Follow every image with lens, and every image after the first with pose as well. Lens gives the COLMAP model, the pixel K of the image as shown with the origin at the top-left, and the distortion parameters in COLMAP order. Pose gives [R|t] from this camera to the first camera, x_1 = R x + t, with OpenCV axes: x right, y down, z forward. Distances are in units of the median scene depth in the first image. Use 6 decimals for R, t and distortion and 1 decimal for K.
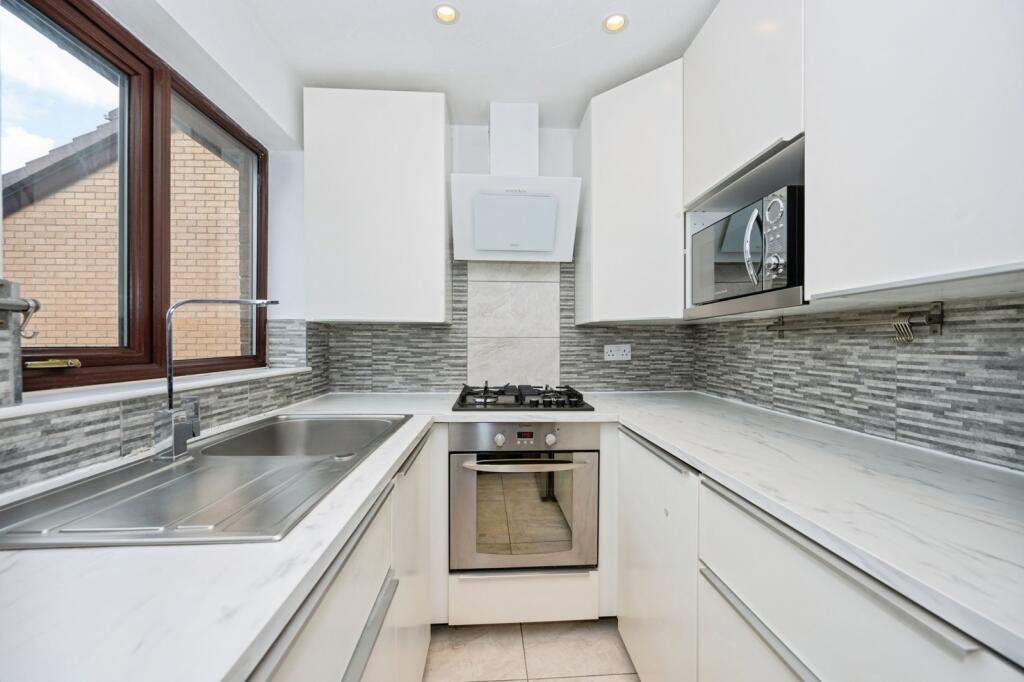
lens RADIAL K [[400.3, 0, 512.0], [0, 400.3, 341.0], [0, 0, 1]] dist [0.000319, -0.000007]
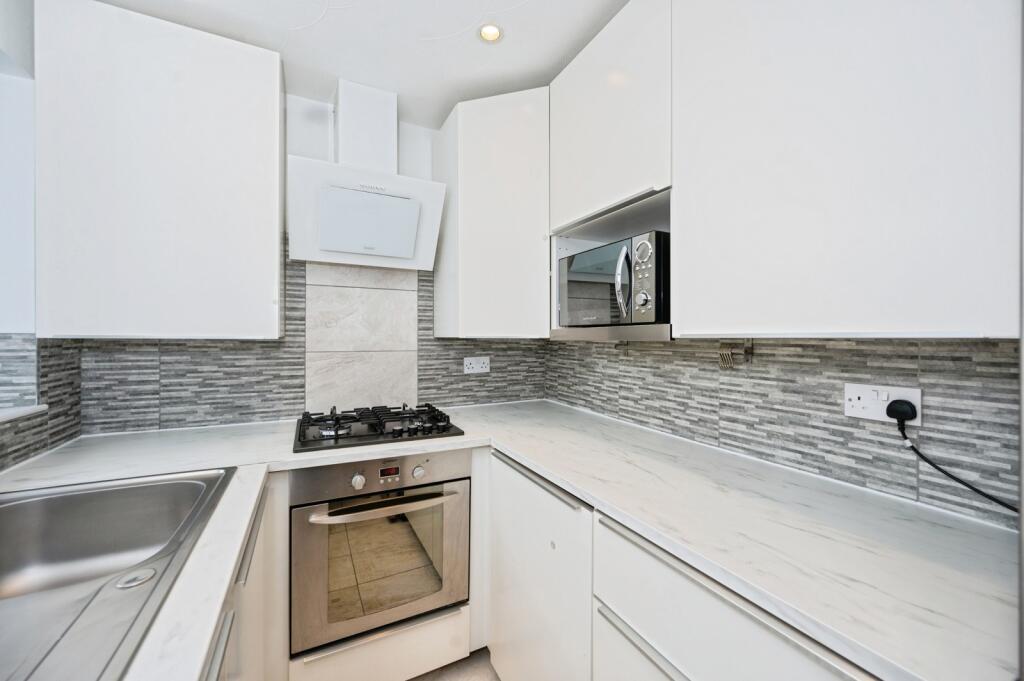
lens RADIAL K [[397.4, 0, 512.4], [0, 397.4, 333.9], [0, 0, 1]] dist [-0.000297, -0.000218]
pose [[0.915387, 0.001974, 0.402570, -0.065019], [-0.000532, 0.999993, -0.003693, -0.057287], [-0.402574, 0.003166, 0.915382, 0.090330]]
